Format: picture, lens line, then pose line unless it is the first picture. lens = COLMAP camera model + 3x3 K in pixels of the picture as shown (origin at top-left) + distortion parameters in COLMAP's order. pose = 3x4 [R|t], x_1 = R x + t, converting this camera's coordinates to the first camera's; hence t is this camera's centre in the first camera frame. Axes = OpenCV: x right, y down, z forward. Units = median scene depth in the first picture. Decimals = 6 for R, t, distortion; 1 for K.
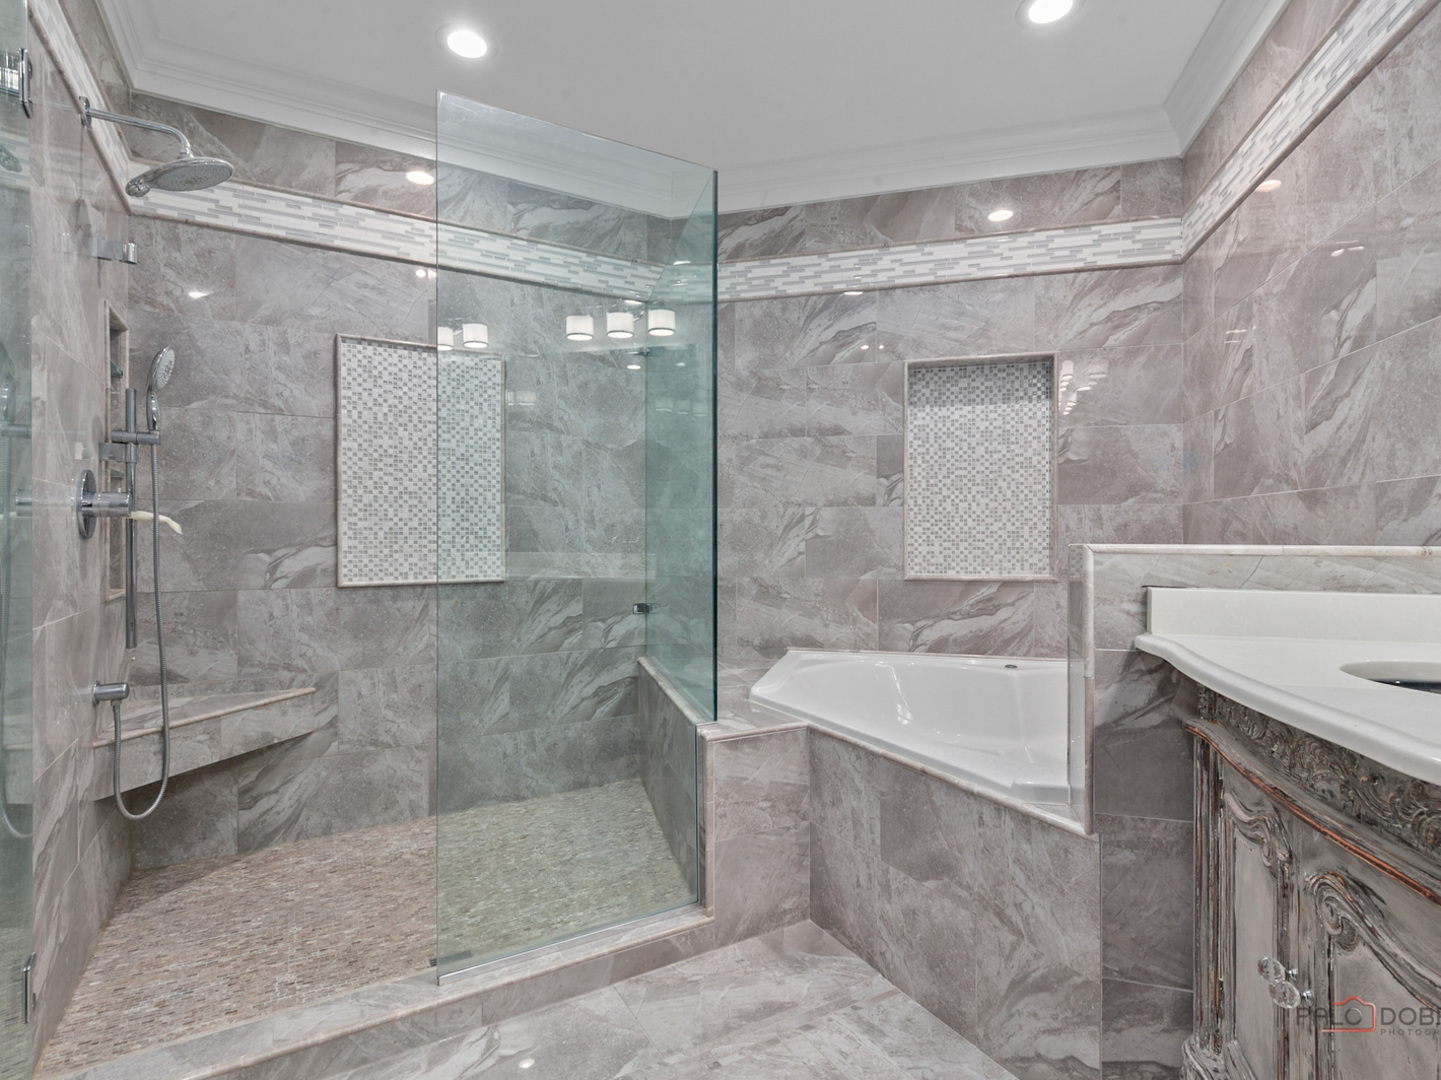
lens RADIAL K [[738.7, 0, 712.5], [0, 738.7, 536.2], [0, 0, 1]] dist [0.012515, -0.004116]
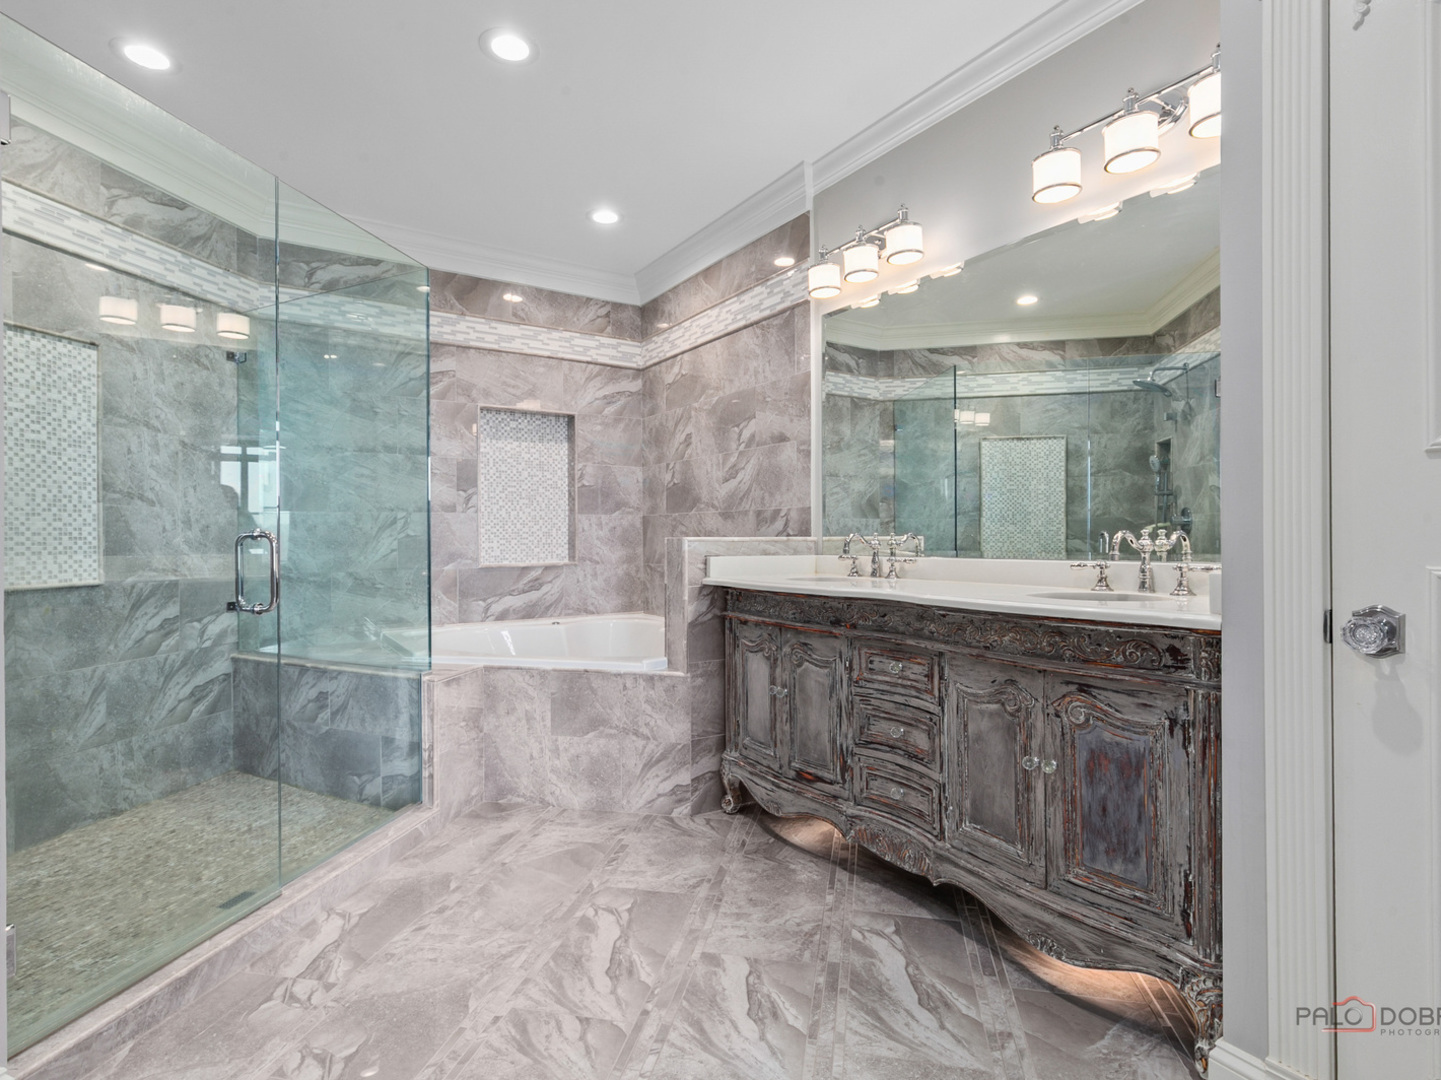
lens RADIAL K [[738.7, 0, 723.8], [0, 738.7, 538.0], [0, 0, 1]] dist [0.012515, -0.004116]
pose [[0.662181, -0.006571, 0.749315, -0.470039], [0.006710, 0.999973, 0.002839, 0.003828], [-0.749314, 0.003148, 0.662208, -0.224960]]
